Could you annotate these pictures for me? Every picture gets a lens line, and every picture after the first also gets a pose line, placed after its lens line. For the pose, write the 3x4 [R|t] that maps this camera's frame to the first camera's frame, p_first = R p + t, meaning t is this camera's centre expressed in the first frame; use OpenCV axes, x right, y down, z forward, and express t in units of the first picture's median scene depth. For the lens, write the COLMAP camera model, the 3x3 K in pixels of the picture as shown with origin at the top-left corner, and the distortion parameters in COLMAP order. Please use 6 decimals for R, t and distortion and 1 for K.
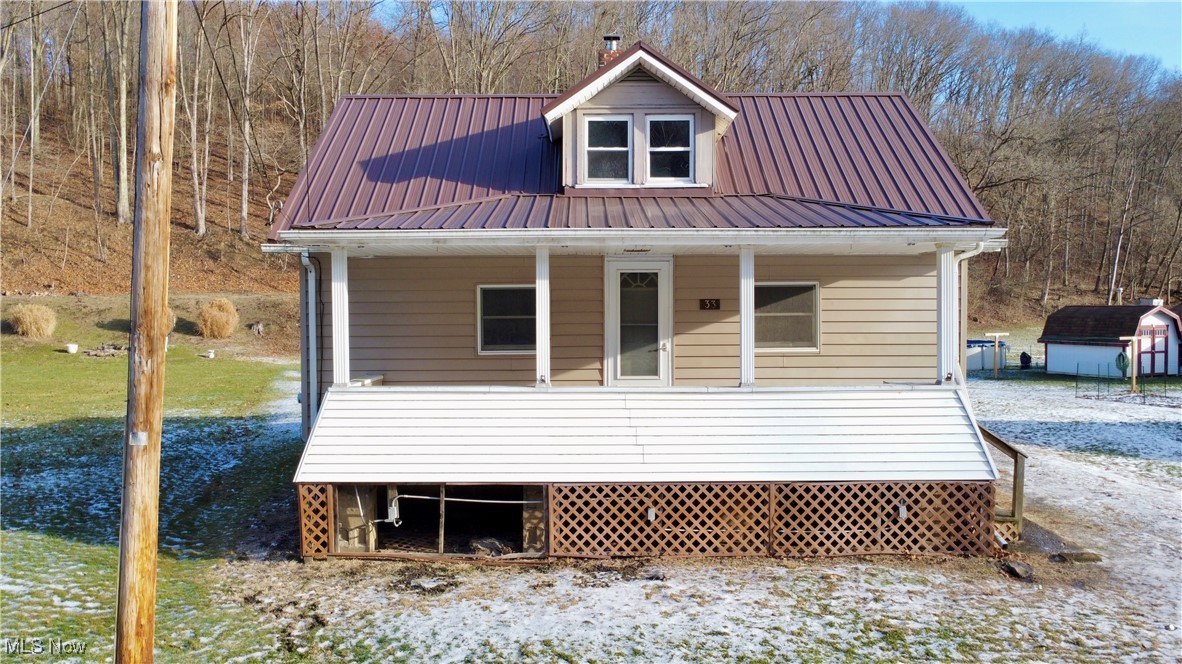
lens RADIAL K [[881.3, 0, 591.4], [0, 881.3, 334.9], [0, 0, 1]] dist [0.006099, -0.006787]
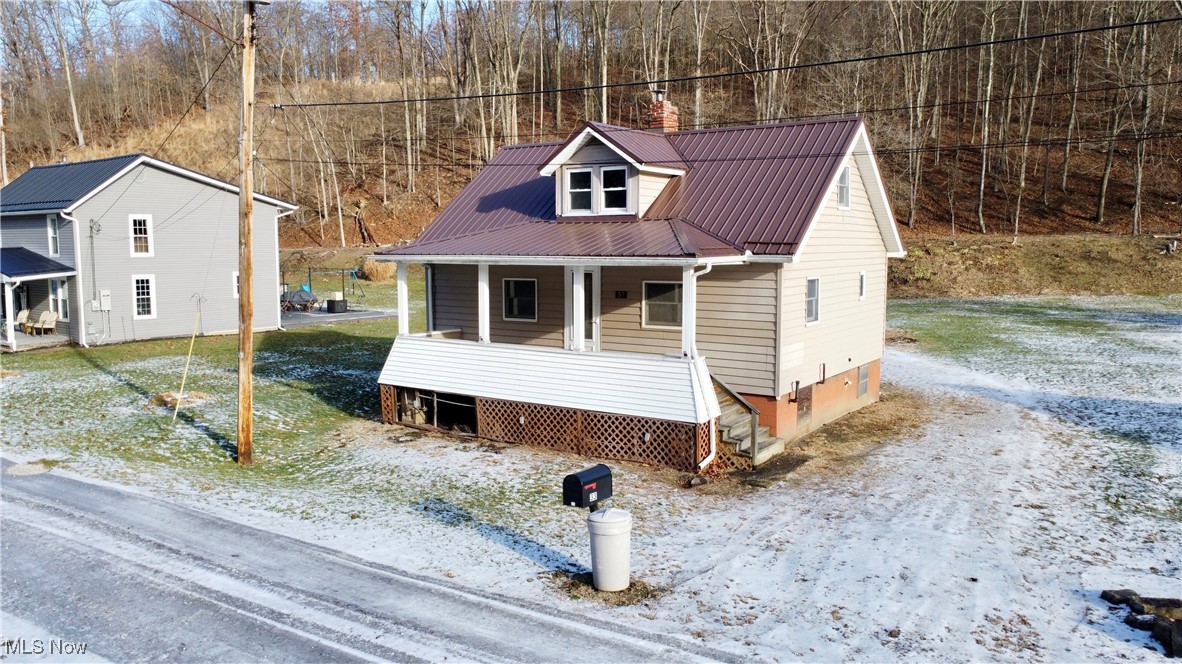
lens RADIAL K [[881.3, 0, 591.4], [0, 881.3, 334.9], [0, 0, 1]] dist [0.006099, -0.006787]
pose [[0.825648, 0.060870, -0.560893, 1.118859], [-0.016841, 0.996379, 0.083340, -0.107950], [0.563935, -0.059363, 0.823683, -0.332943]]
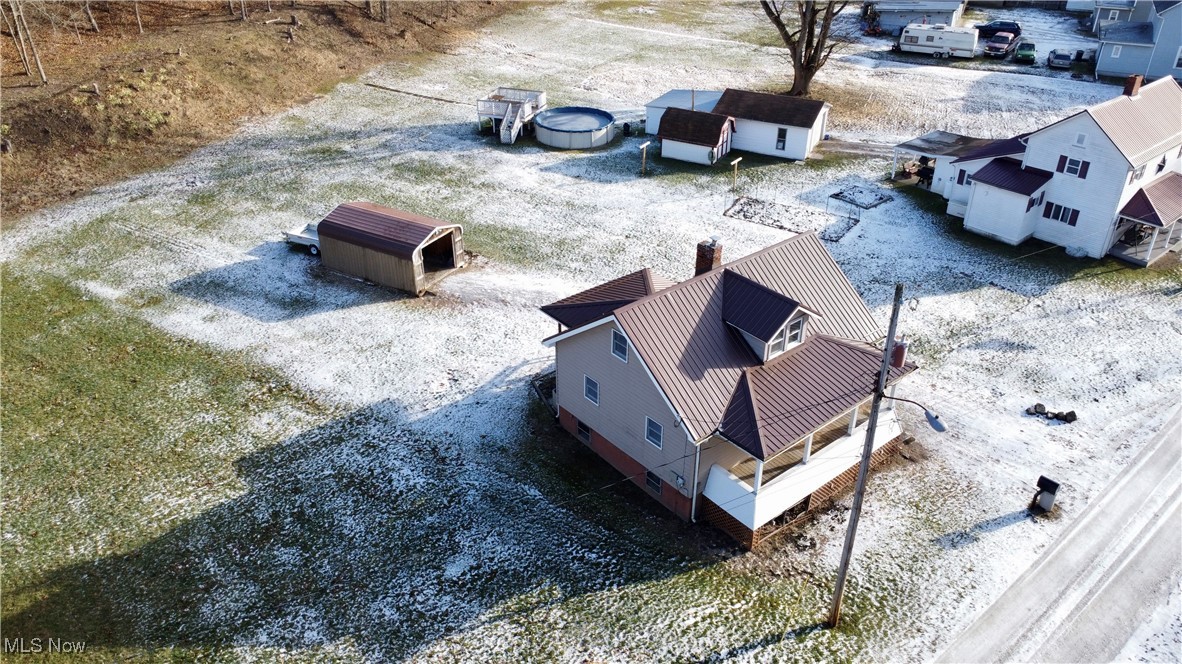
lens RADIAL K [[881.3, 0, 591.4], [0, 881.3, 334.9], [0, 0, 1]] dist [0.006099, -0.006787]
pose [[0.772868, -0.318873, 0.548630, -1.979800], [0.014319, 0.873117, 0.487300, -1.660531], [-0.634405, -0.368763, 0.679370, -0.308115]]
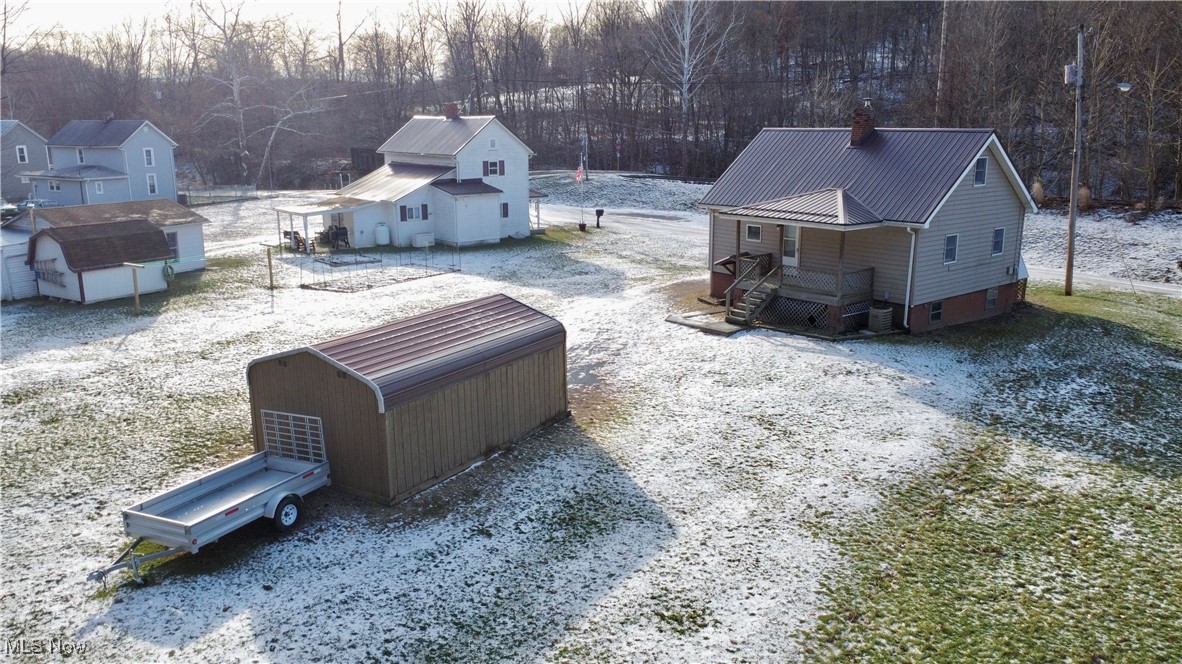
lens RADIAL K [[881.3, 0, 591.4], [0, 881.3, 334.9], [0, 0, 1]] dist [0.006099, -0.006787]
pose [[-0.620516, -0.175479, 0.764308, -1.908945], [0.031065, 0.968376, 0.247552, -0.511679], [-0.783578, 0.177354, -0.595442, 4.328666]]
